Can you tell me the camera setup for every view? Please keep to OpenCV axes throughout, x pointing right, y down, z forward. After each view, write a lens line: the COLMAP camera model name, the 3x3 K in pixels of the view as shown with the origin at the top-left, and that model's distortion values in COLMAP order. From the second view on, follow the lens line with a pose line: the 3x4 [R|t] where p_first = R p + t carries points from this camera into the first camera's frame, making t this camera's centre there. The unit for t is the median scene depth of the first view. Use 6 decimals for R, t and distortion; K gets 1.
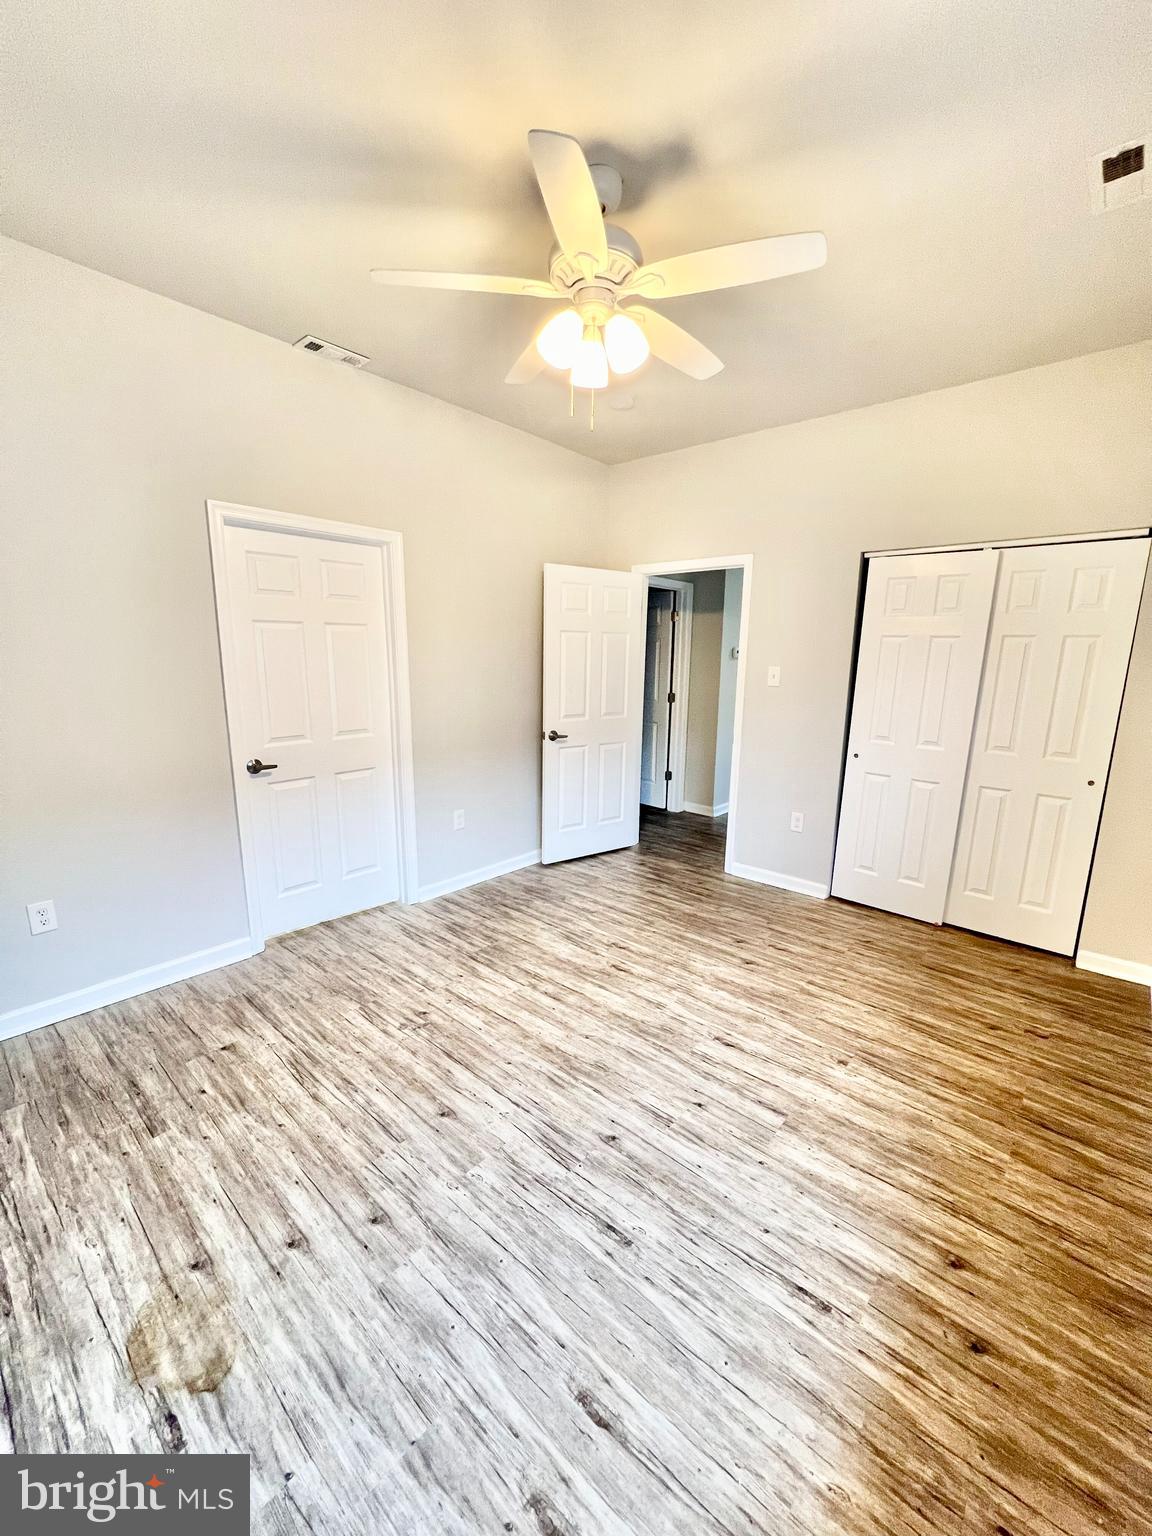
lens RADIAL K [[611.6, 0, 576.2], [0, 611.6, 769.0], [0, 0, 1]] dist [-0.003026, 0.000706]
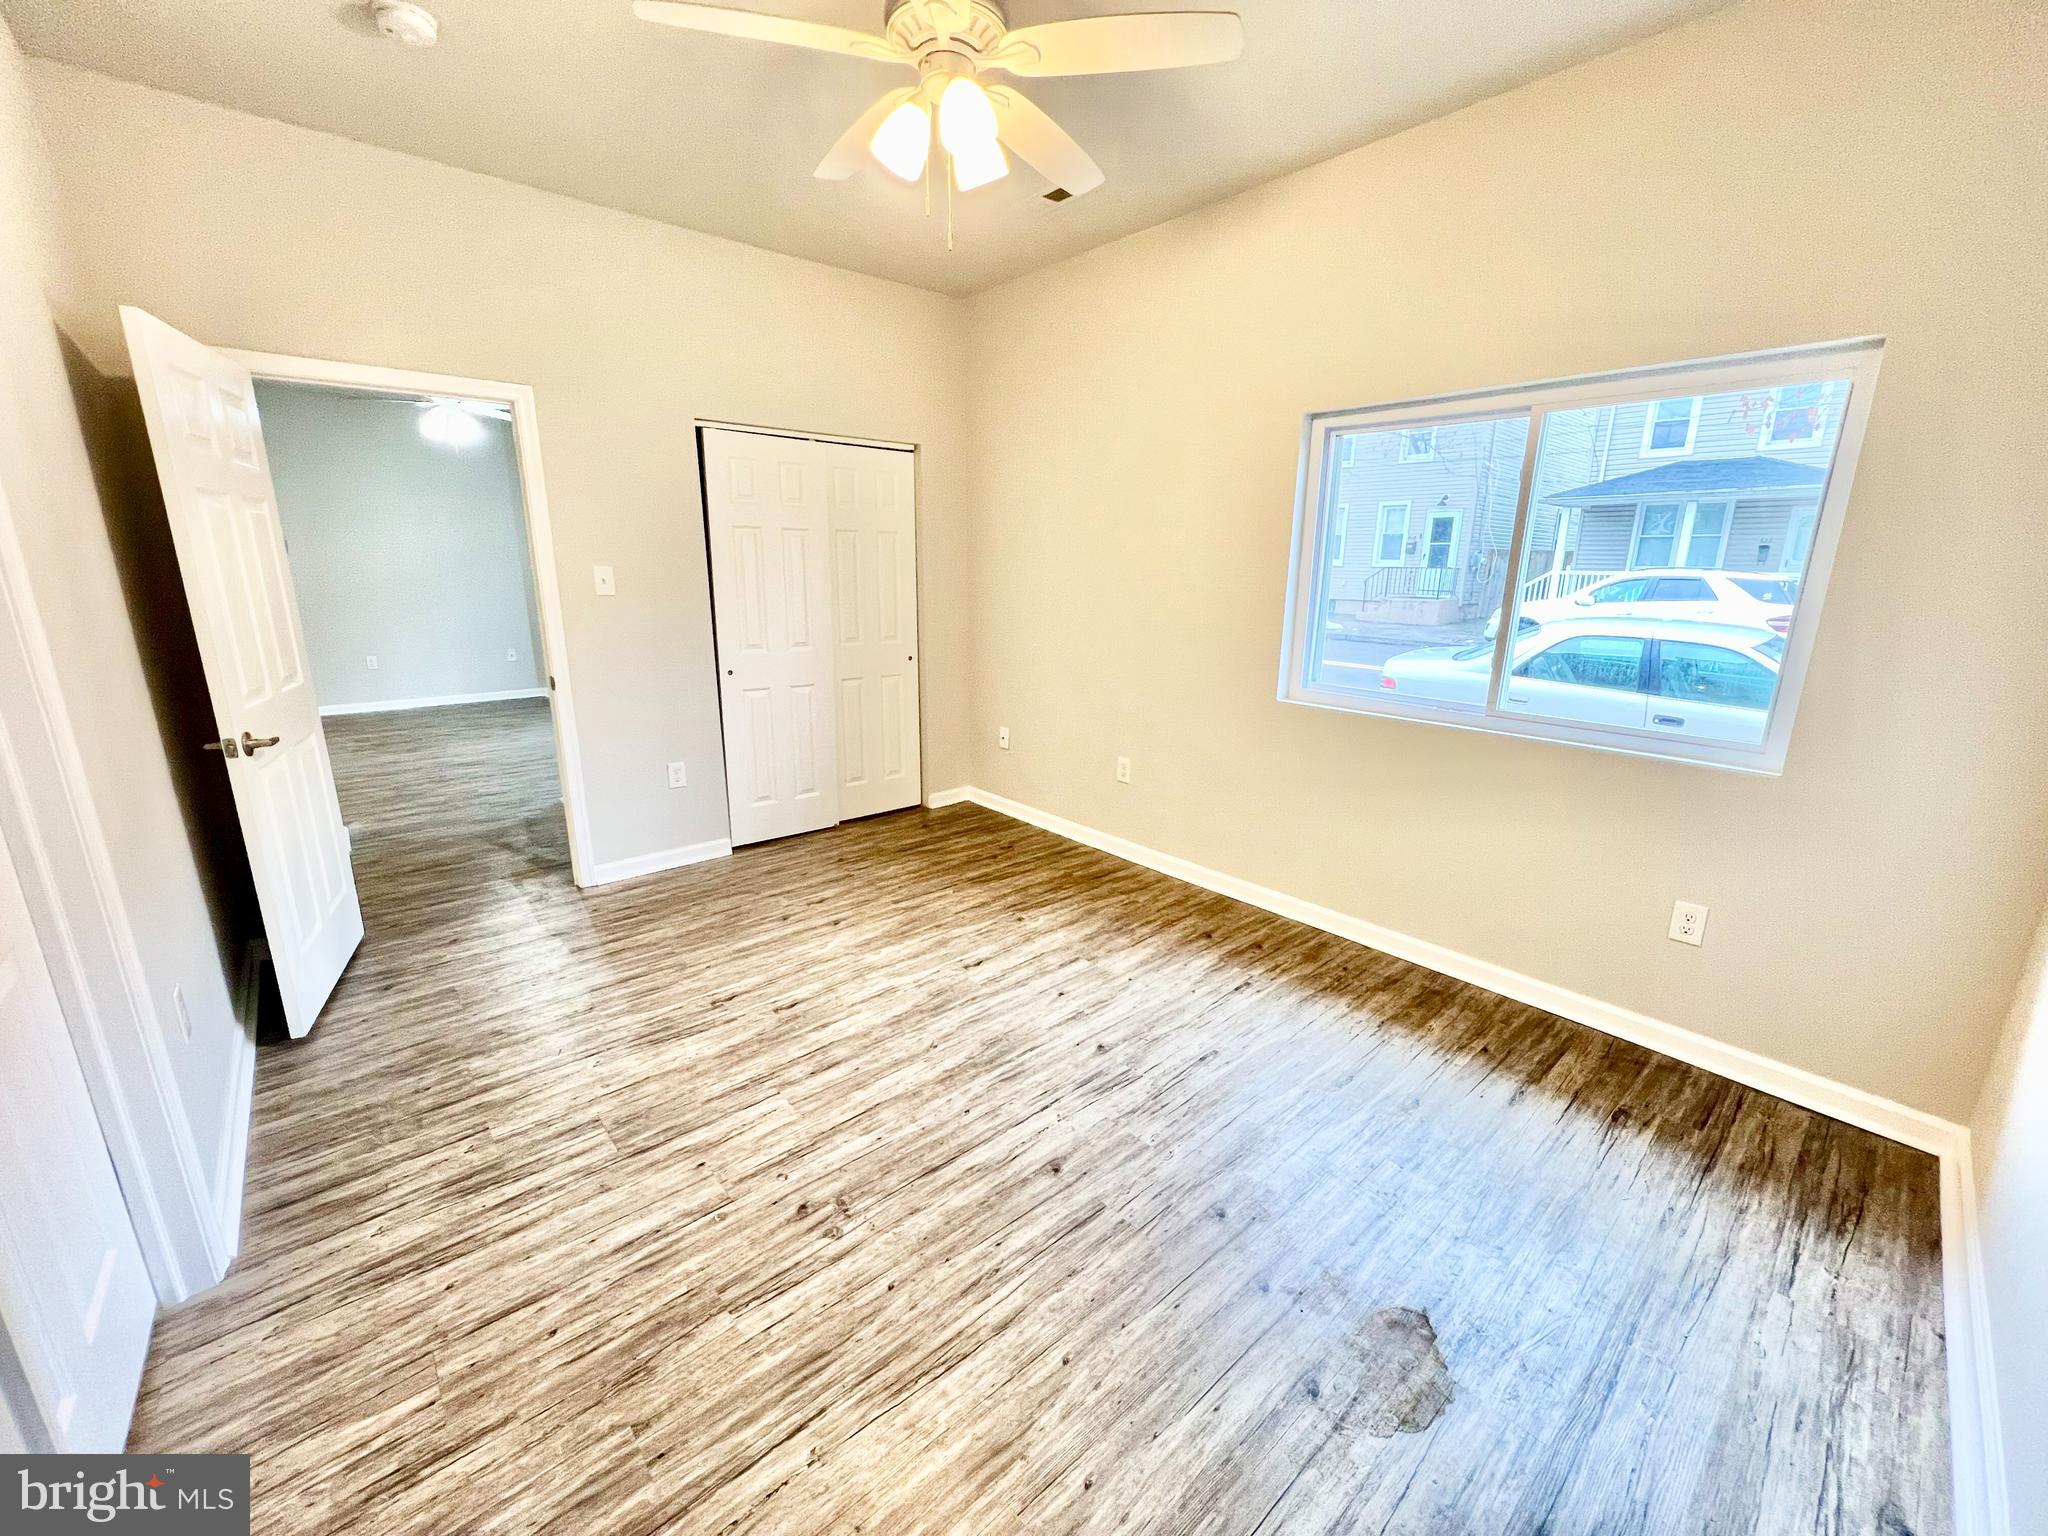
lens RADIAL K [[815.5, 0, 1025.0], [0, 815.5, 767.3], [0, 0, 1]] dist [-0.003026, 0.000706]
pose [[0.133175, -0.256211, 0.957403, -0.923864], [0.180650, 0.956100, 0.230734, -0.130299], [-0.974490, 0.142226, 0.173614, 0.690837]]
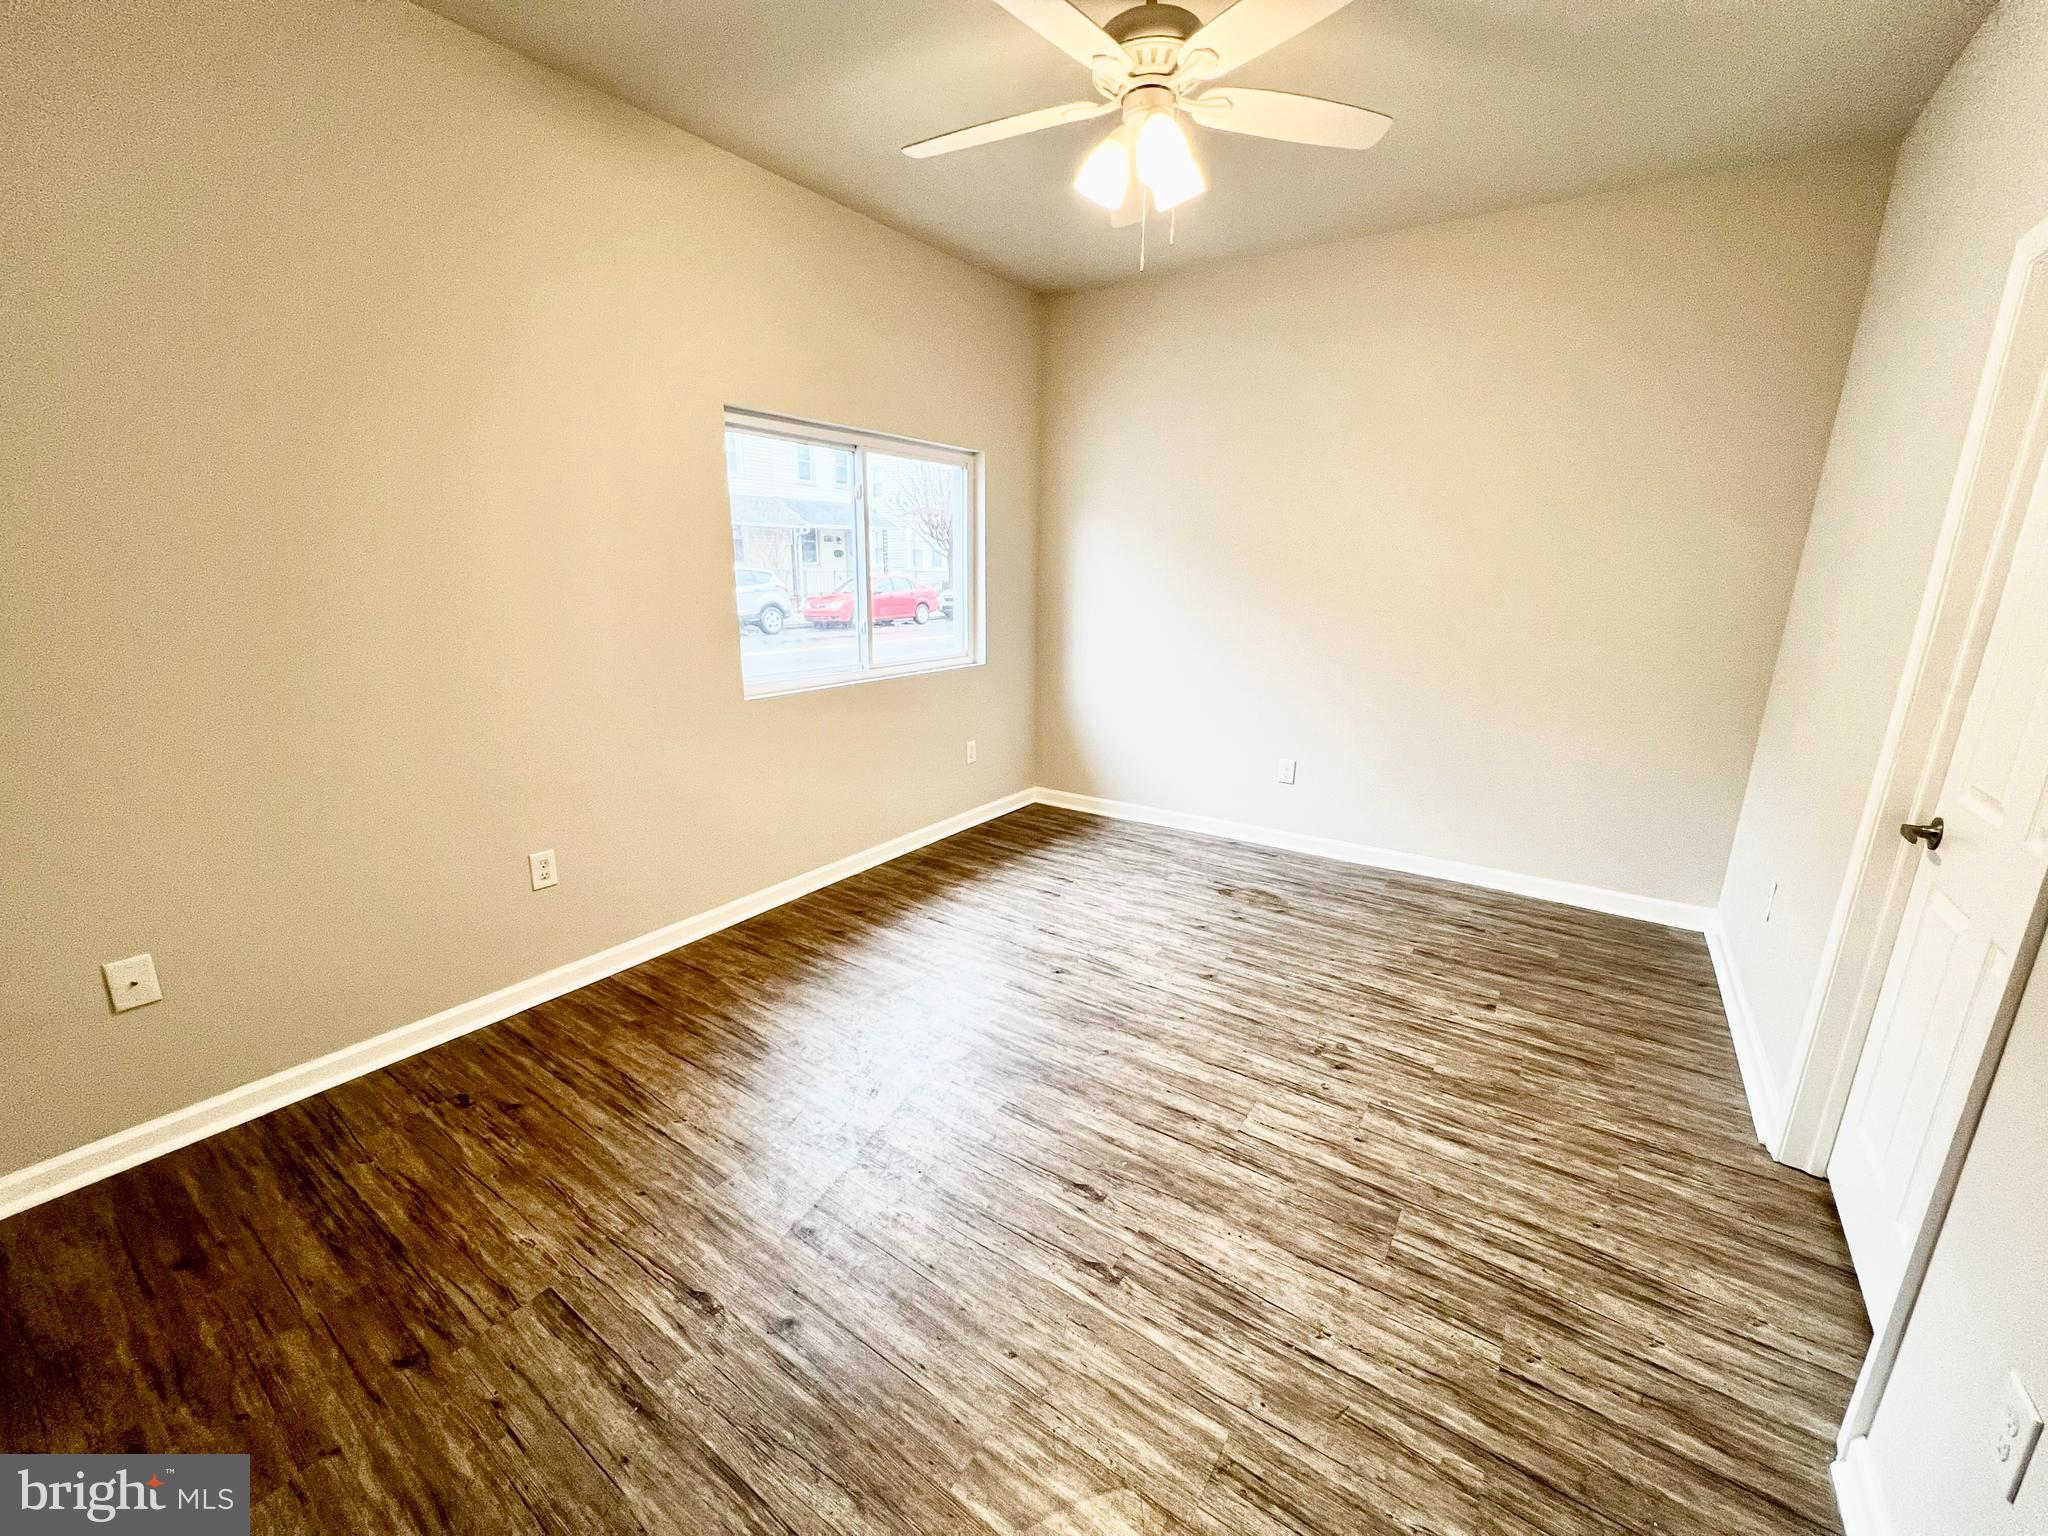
lens RADIAL K [[815.5, 0, 1025.5], [0, 815.5, 771.1], [0, 0, 1]] dist [-0.003026, 0.000706]
pose [[-0.993203, 0.001257, -0.116392, 0.254644], [-0.048857, 0.903092, 0.426659, -0.343036], [0.105649, 0.429446, -0.896892, 1.867131]]
